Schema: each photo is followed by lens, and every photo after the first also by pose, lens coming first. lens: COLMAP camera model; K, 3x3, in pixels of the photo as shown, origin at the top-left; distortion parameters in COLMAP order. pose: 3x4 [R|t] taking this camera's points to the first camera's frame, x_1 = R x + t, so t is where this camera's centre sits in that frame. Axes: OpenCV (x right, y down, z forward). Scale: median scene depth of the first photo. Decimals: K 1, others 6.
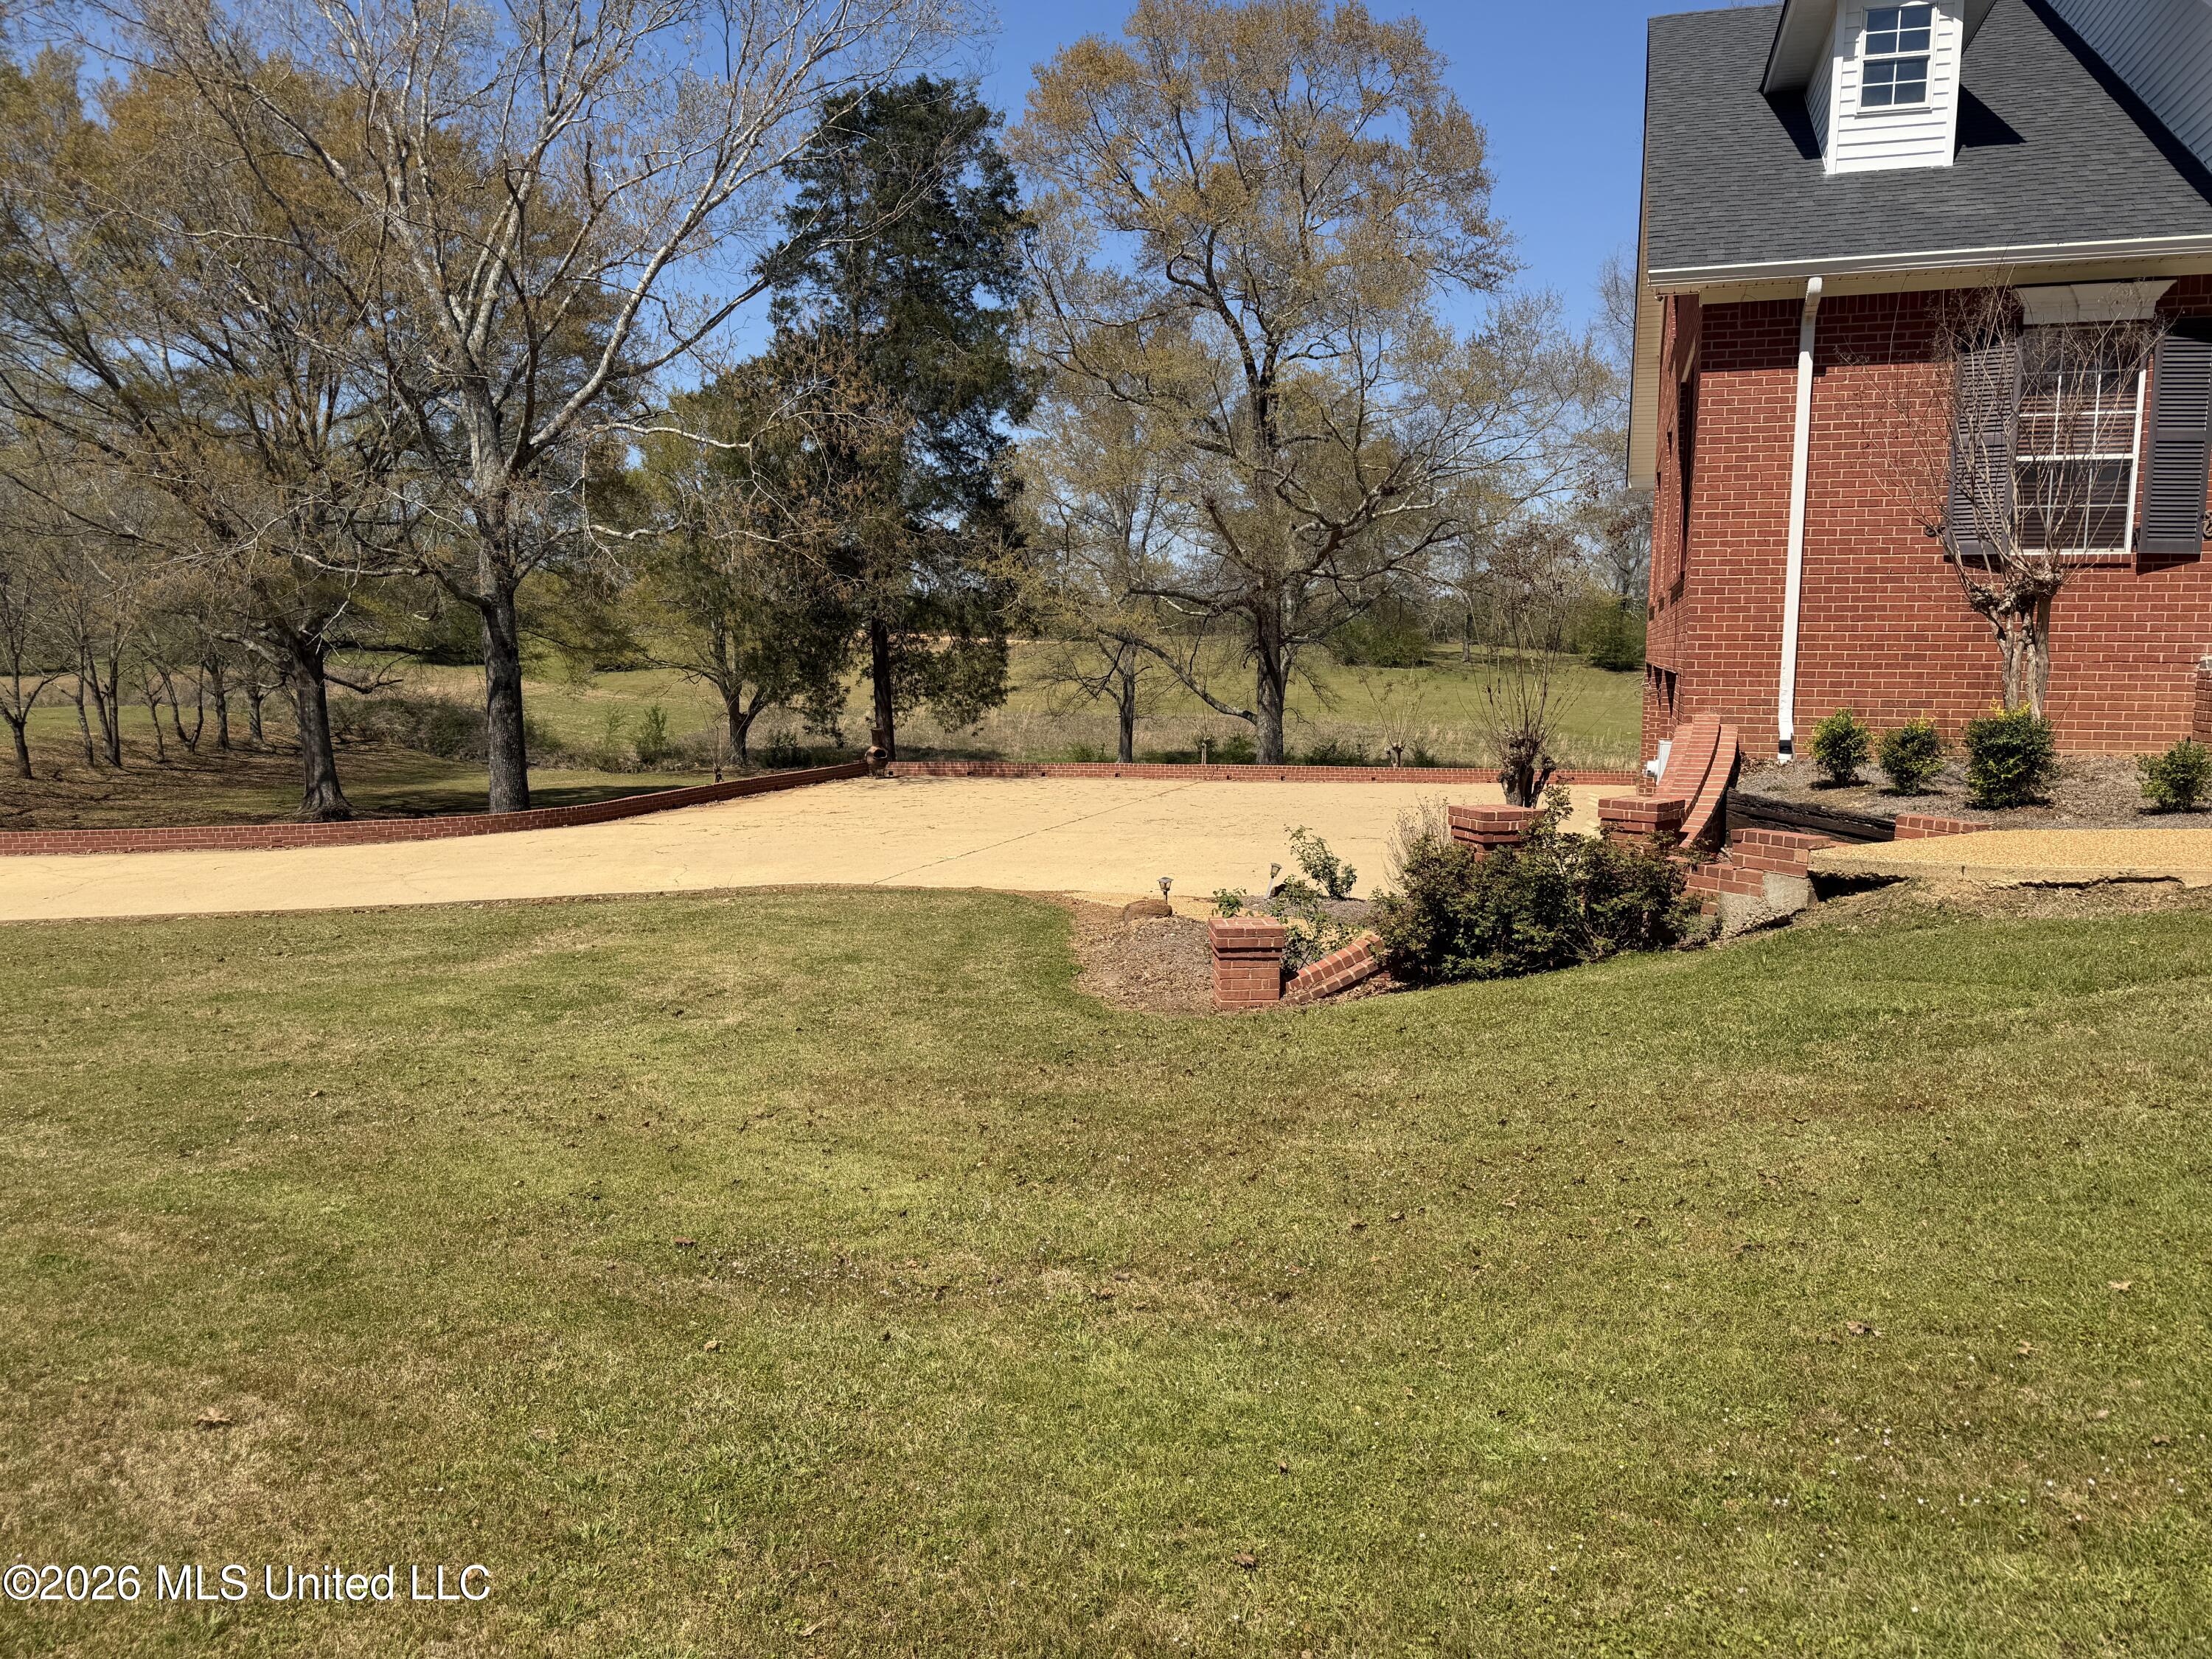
lens RADIAL K [[1546.2, 0, 1158.9], [0, 1546.2, 812.6], [0, 0, 1]] dist [0.062855, -0.070764]
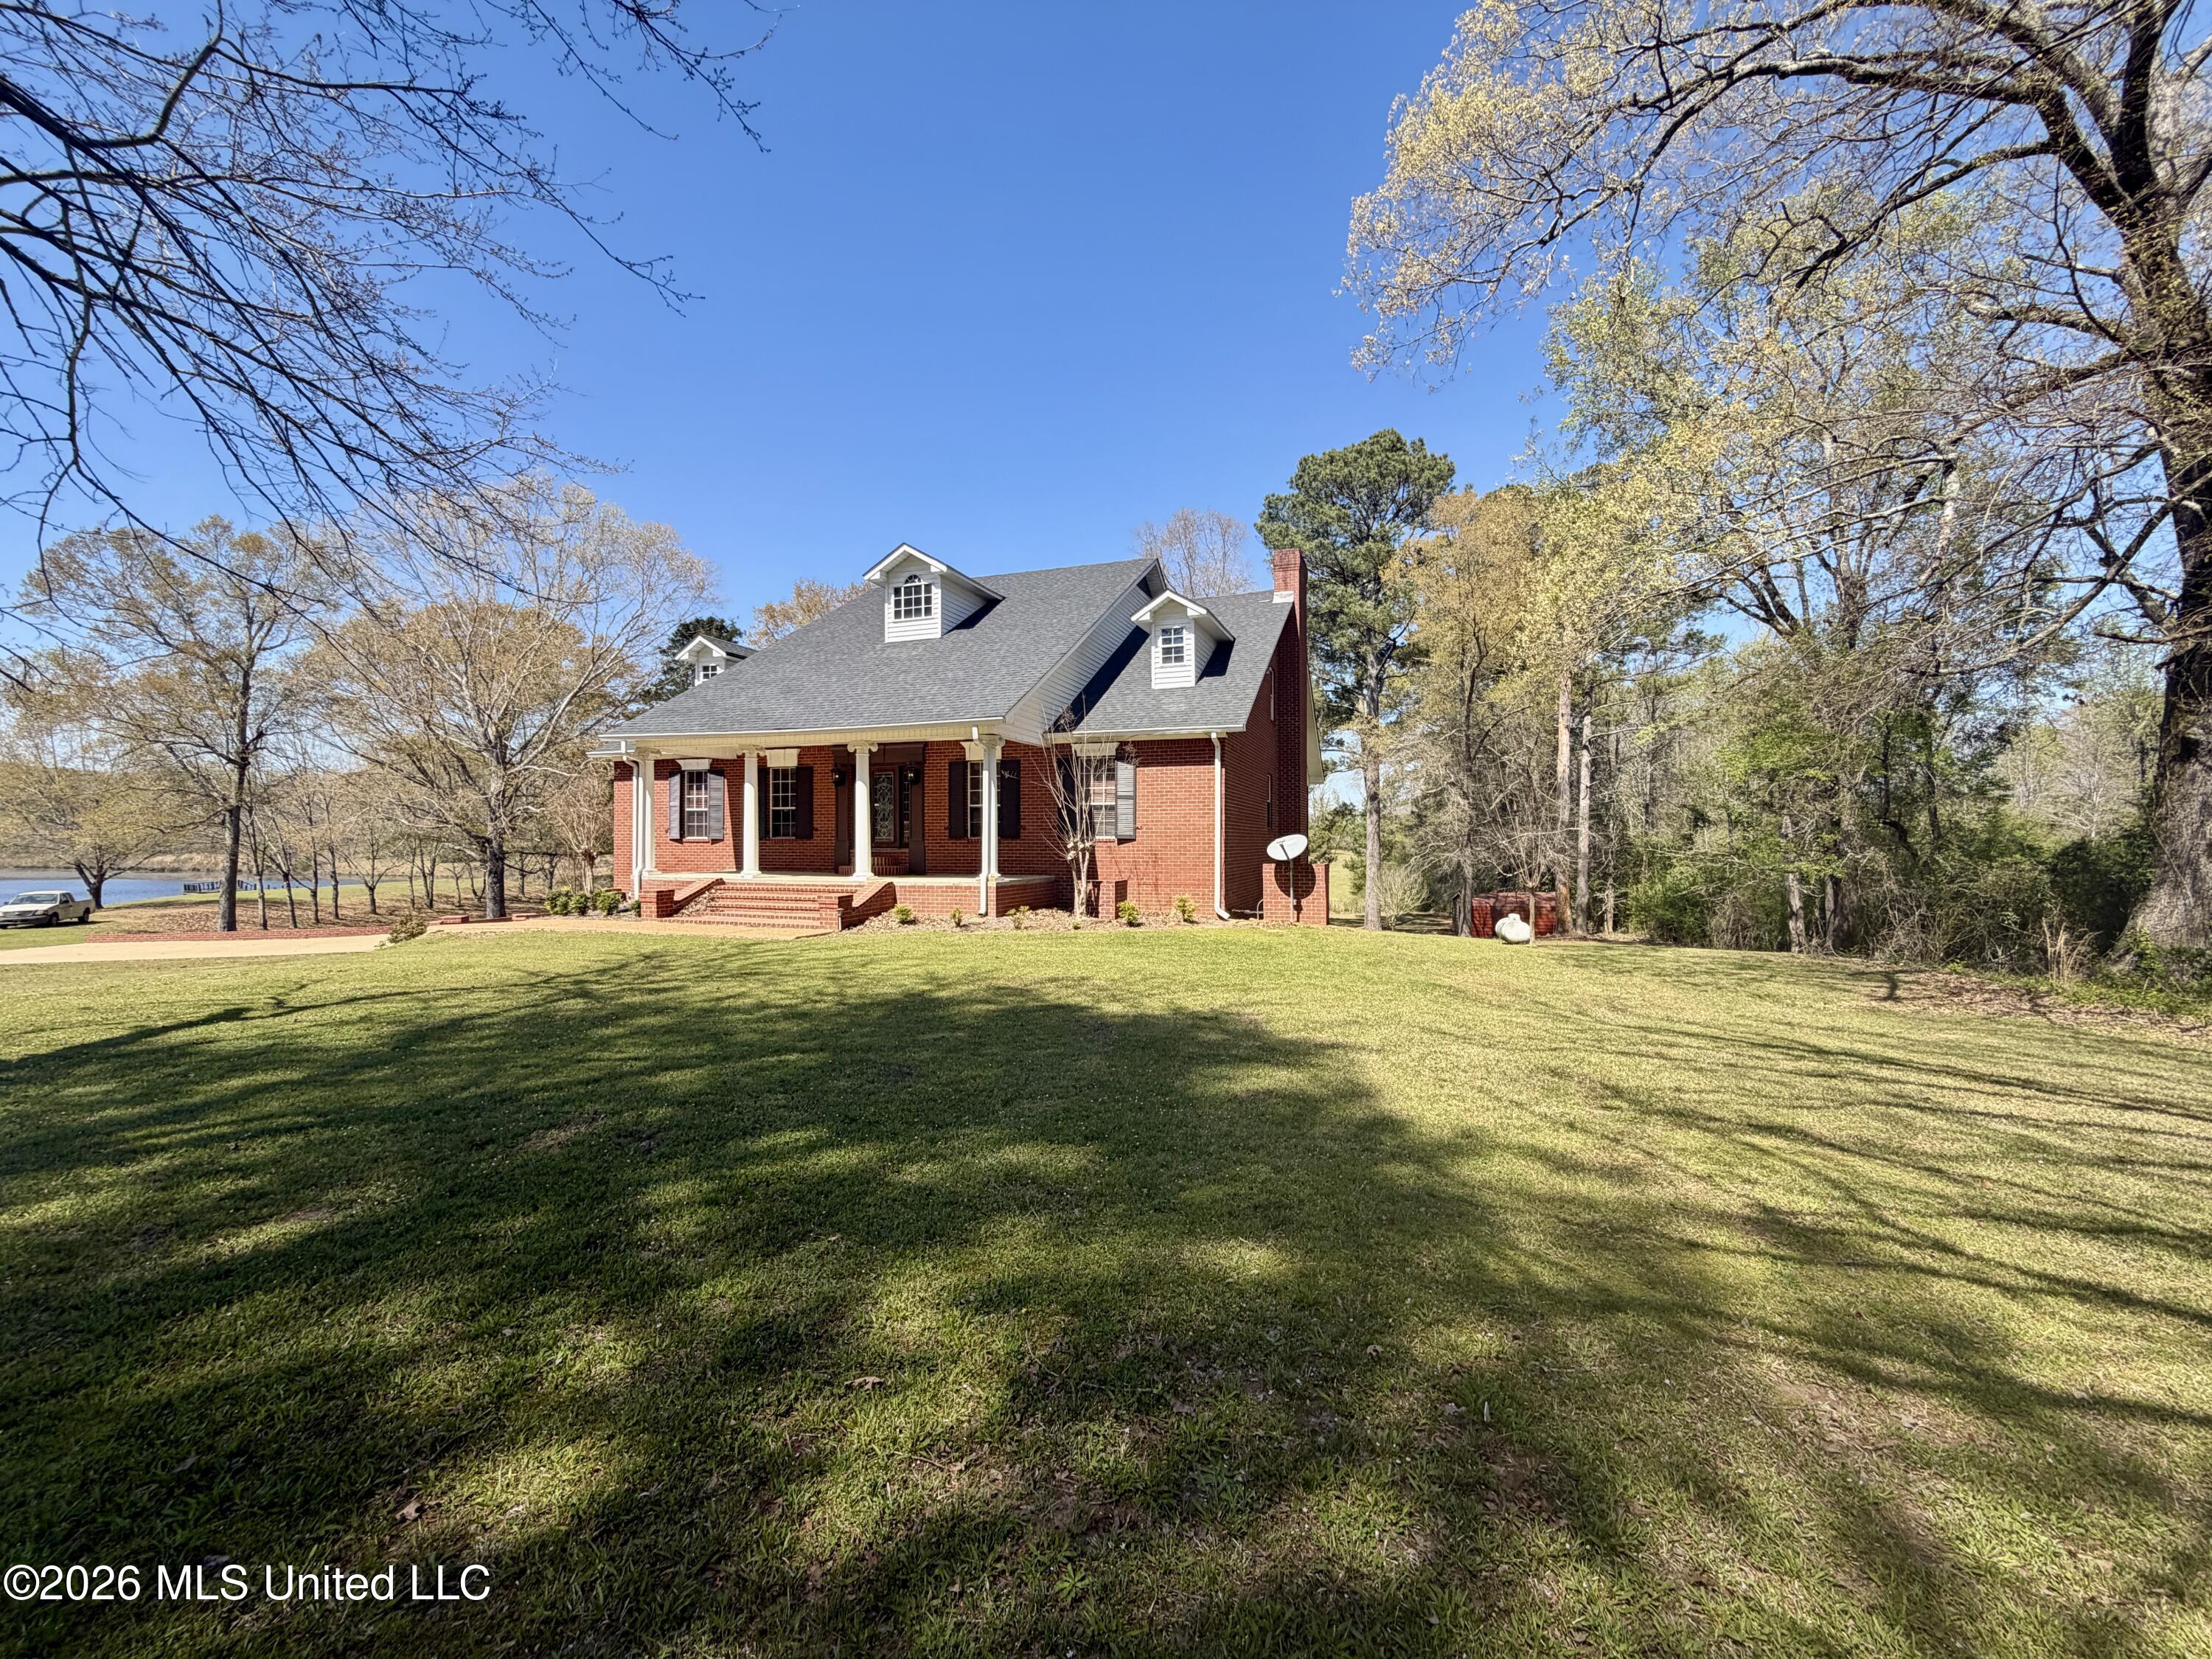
lens RADIAL K [[883.8, 0, 1110.8], [0, 883.8, 830.7], [0, 0, 1]] dist [-0.002266, 0.000857]
pose [[0.999311, -0.003945, -0.036892, 0.328903], [-0.000449, 0.992974, -0.118329, 0.007966], [0.037100, 0.118264, 0.992289, -0.172827]]
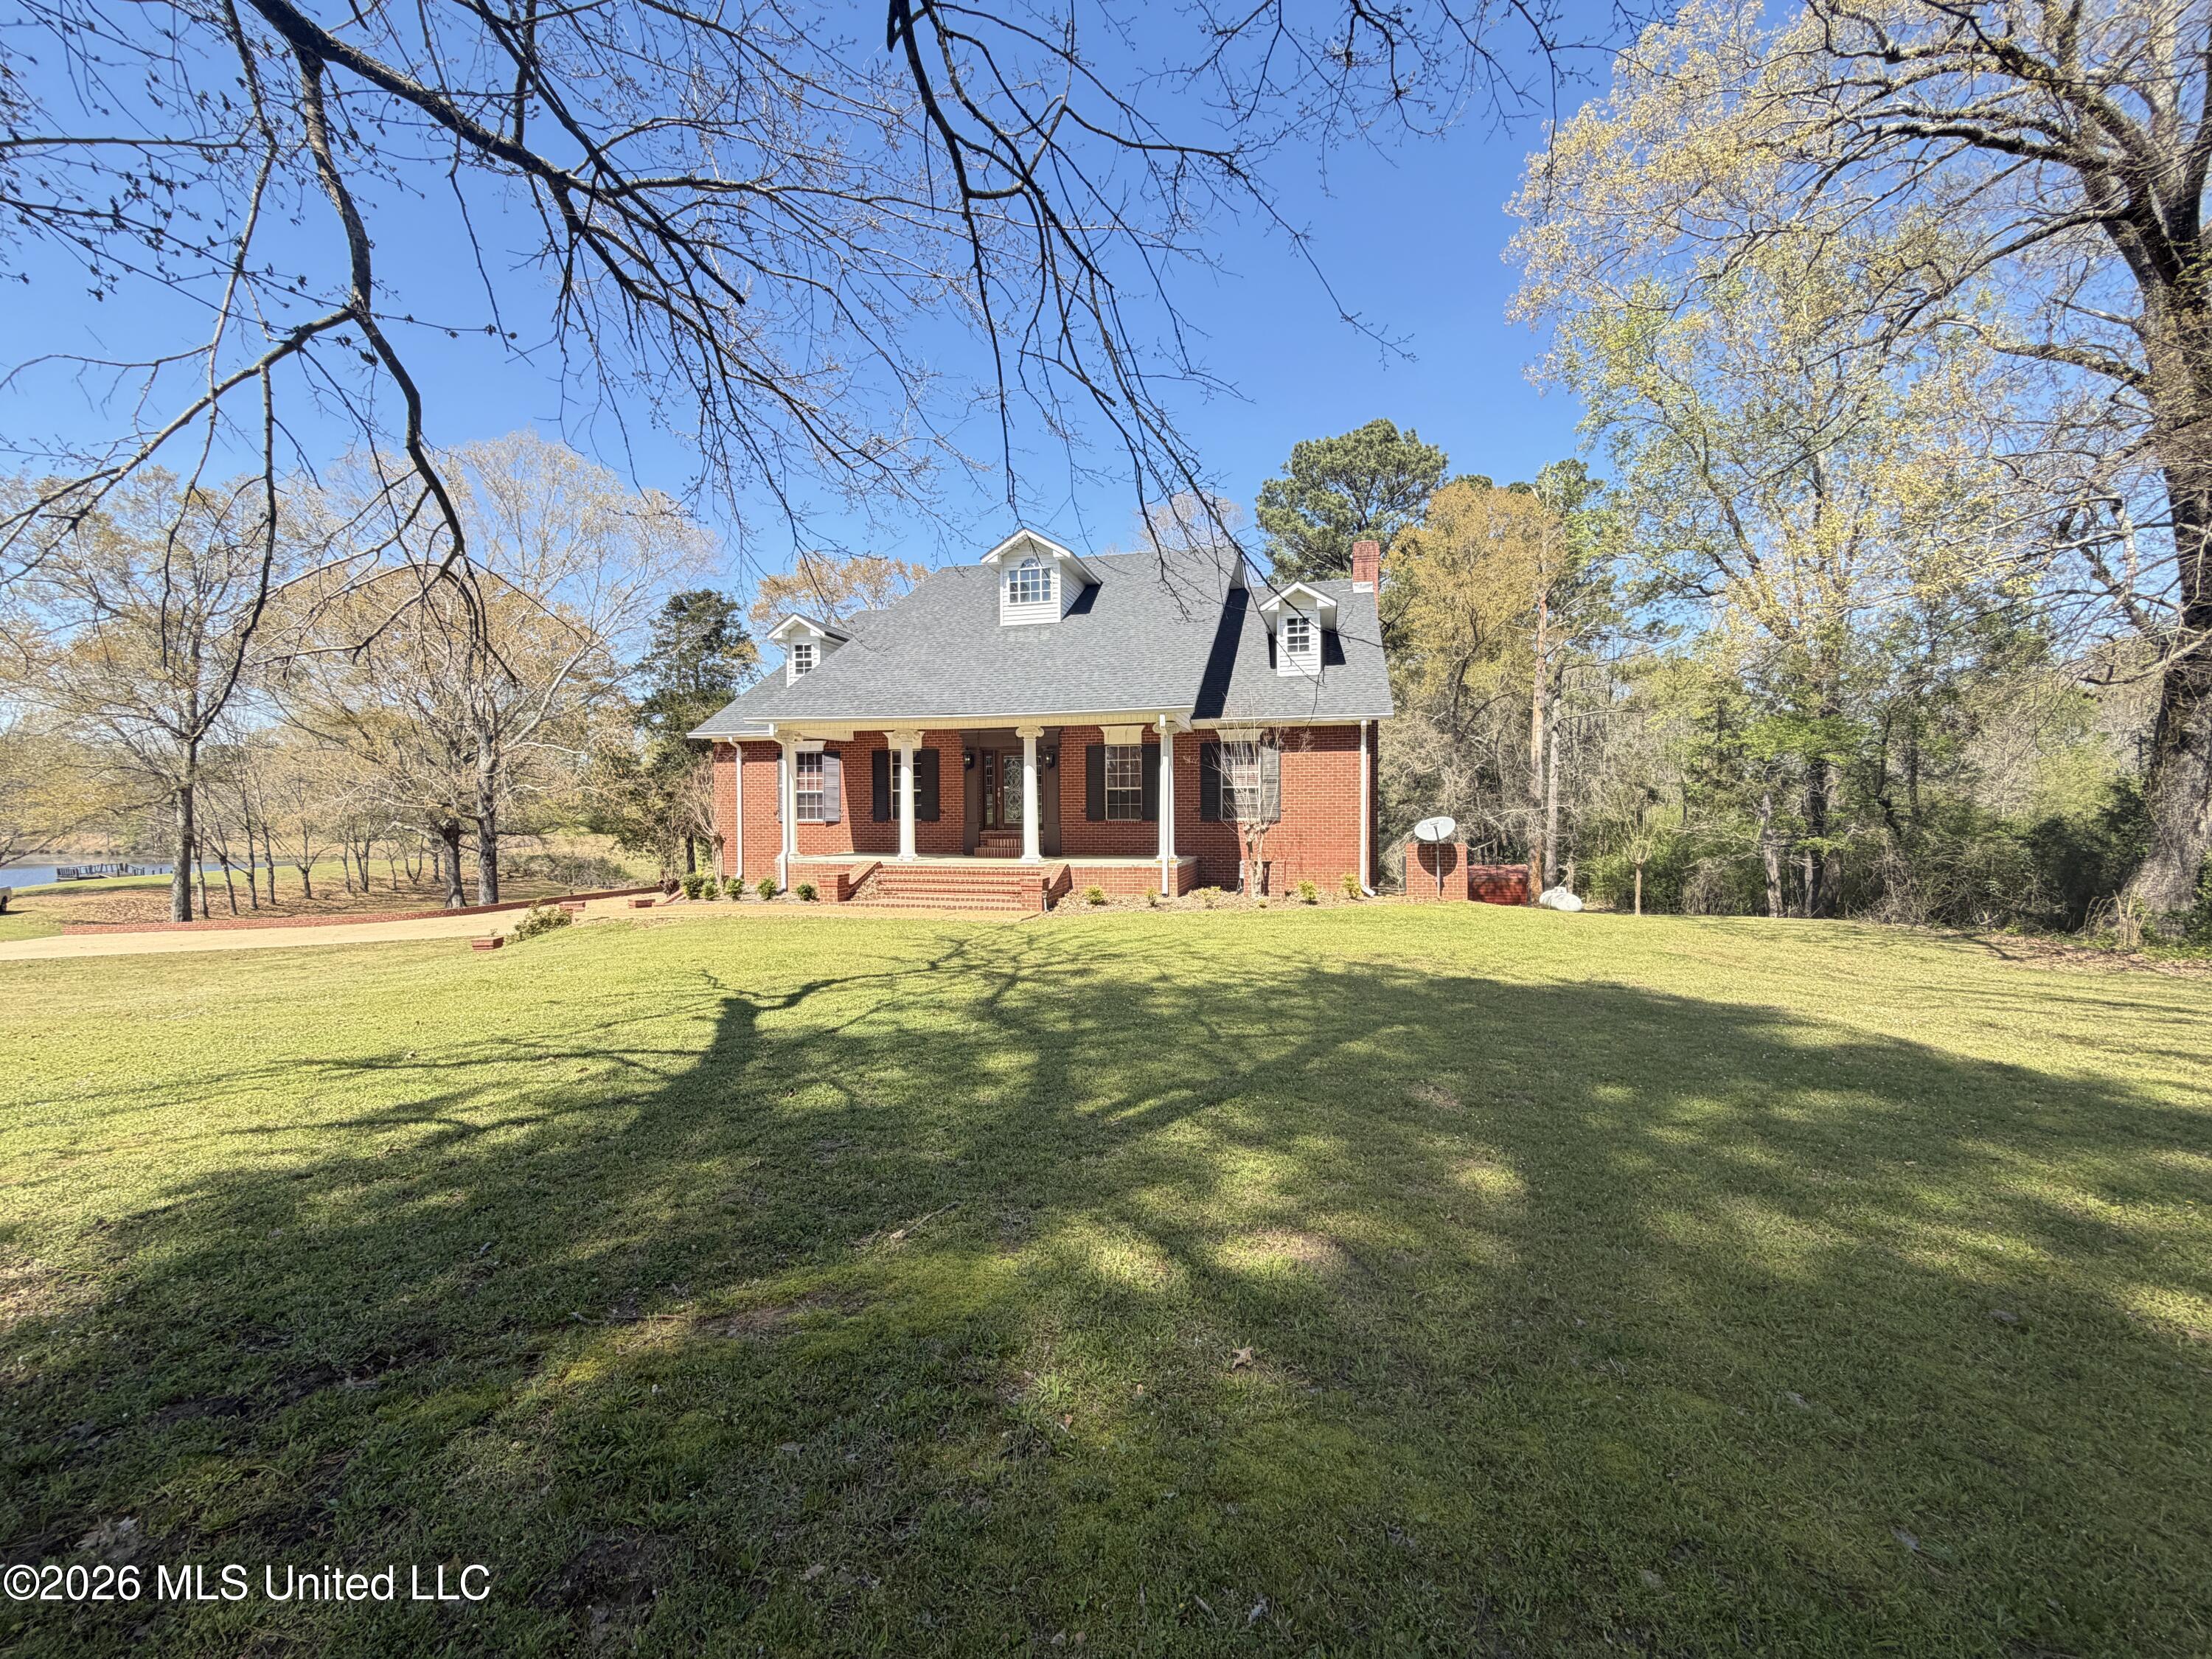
lens RADIAL K [[883.8, 0, 1115.6], [0, 883.8, 827.9], [0, 0, 1]] dist [-0.002266, 0.000857]
pose [[0.998346, -0.007473, 0.057002, 0.241411], [0.012748, 0.995608, -0.092747, 0.006004], [-0.056059, 0.093320, 0.994057, -0.184798]]
